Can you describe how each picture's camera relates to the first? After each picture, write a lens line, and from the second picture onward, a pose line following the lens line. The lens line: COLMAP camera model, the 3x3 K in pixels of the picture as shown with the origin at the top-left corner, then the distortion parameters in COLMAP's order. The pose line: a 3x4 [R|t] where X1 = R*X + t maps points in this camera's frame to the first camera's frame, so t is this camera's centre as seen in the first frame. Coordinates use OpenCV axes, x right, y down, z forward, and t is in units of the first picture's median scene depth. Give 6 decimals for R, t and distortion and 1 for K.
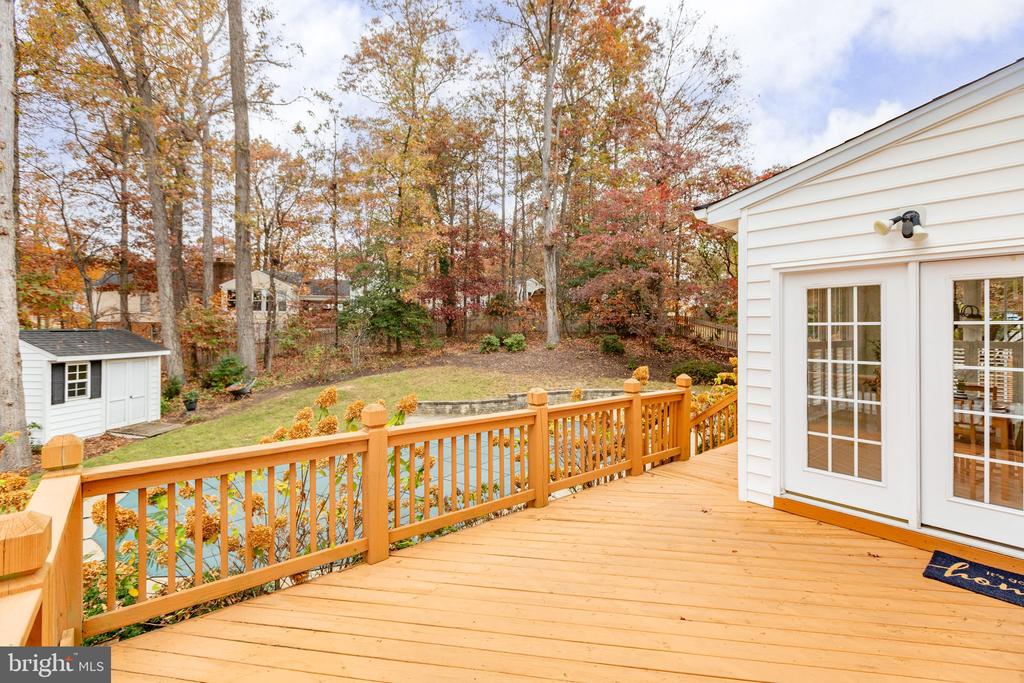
lens RADIAL K [[469.2, 0, 512.0], [0, 469.2, 341.5], [0, 0, 1]] dist [-0.000621, -0.000808]
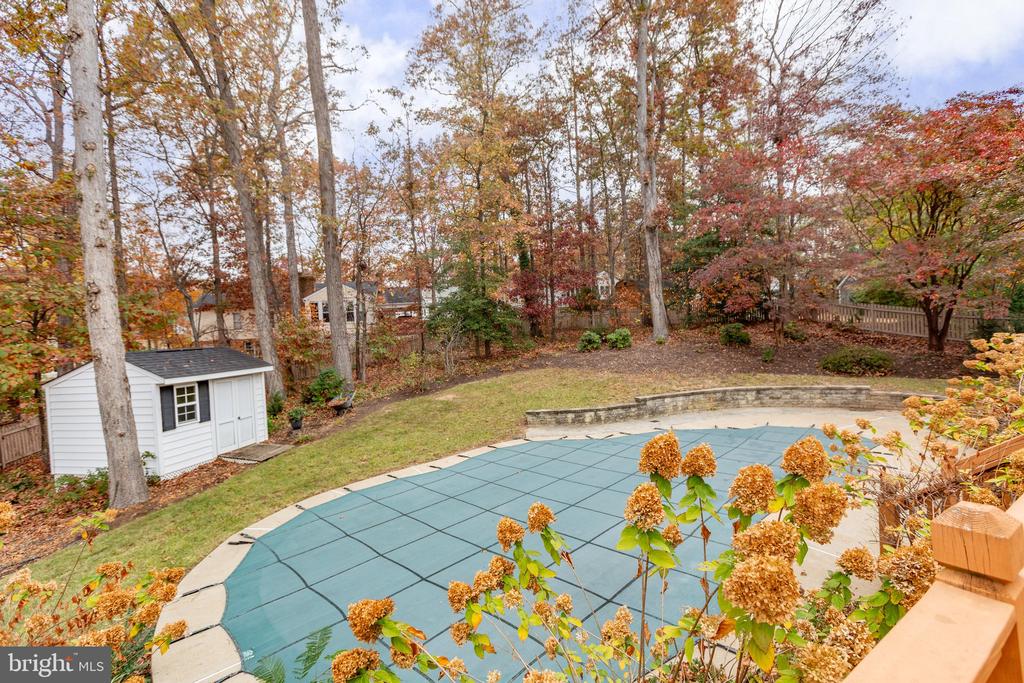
lens RADIAL K [[480.2, 0, 514.5], [0, 480.2, 354.4], [0, 0, 1]] dist [0.001409, 0.000241]
pose [[0.988406, -0.051241, -0.142926, -0.081558], [0.055239, 0.998181, 0.024144, -0.000423], [0.141429, -0.031759, 0.989439, 0.086866]]
